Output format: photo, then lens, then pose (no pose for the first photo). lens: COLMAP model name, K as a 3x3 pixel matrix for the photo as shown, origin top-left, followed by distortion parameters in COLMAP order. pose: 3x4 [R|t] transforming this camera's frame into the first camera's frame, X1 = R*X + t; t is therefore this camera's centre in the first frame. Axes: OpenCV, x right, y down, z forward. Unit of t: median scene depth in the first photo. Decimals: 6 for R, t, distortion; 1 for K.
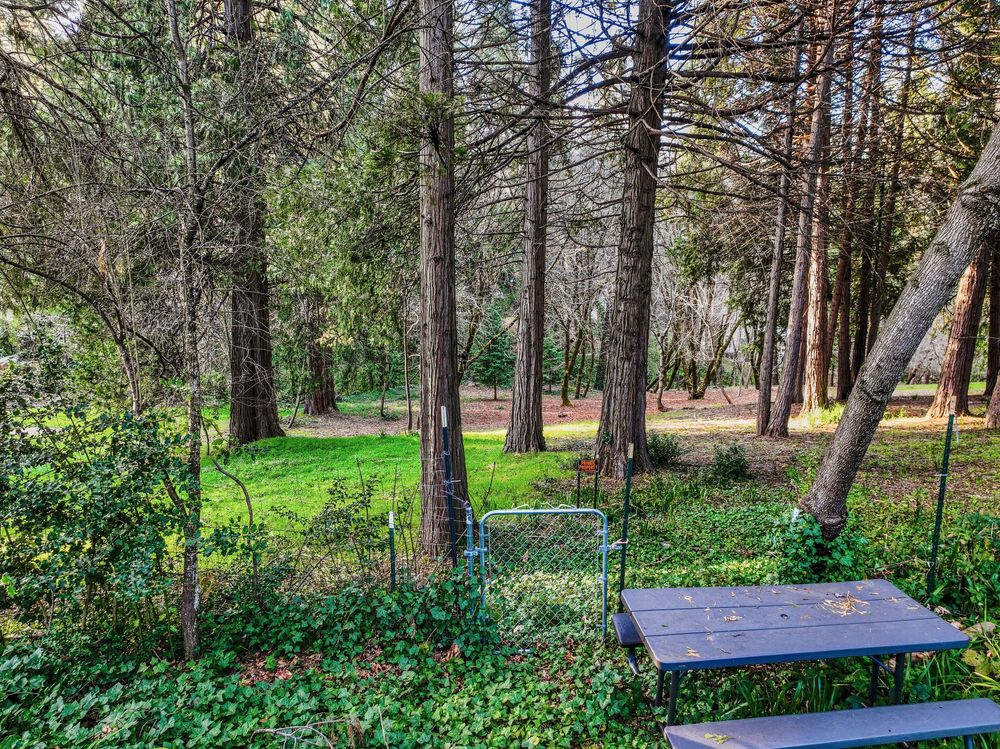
lens RADIAL K [[708.2, 0, 499.2], [0, 708.2, 375.2], [0, 0, 1]] dist [0.000433, 0.012729]
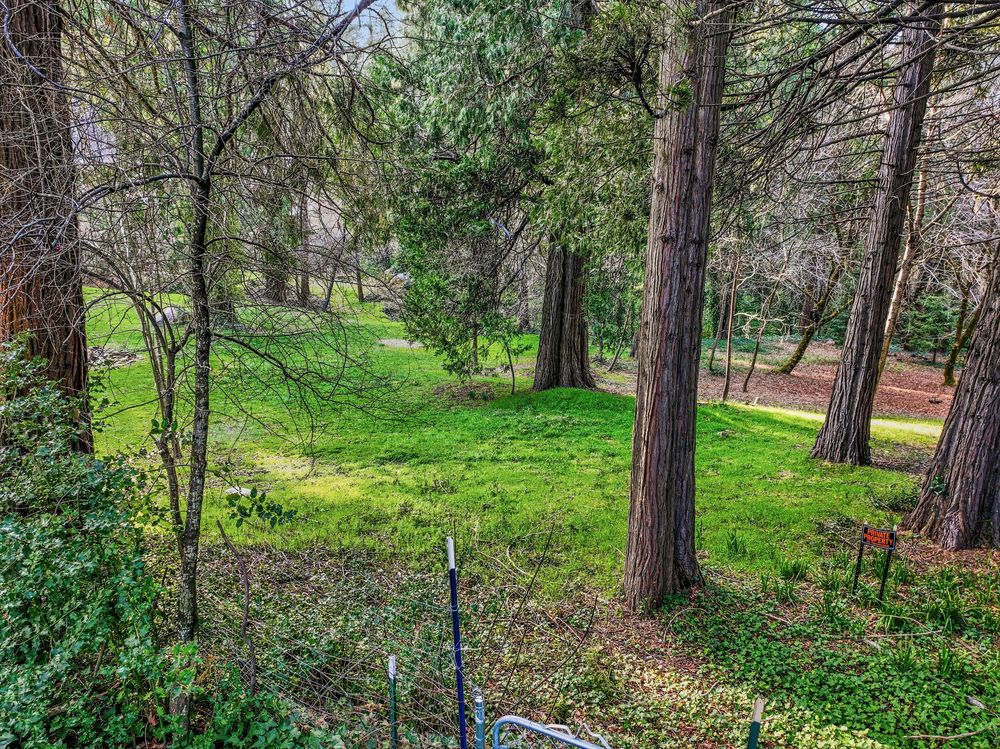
lens RADIAL K [[708.2, 0, 501.2], [0, 708.2, 374.3], [0, 0, 1]] dist [0.000433, 0.012729]
pose [[0.874923, 0.140253, -0.463507, 0.063575], [-0.095736, 0.988346, 0.118351, -0.049116], [0.474704, -0.059173, 0.878154, 0.135797]]
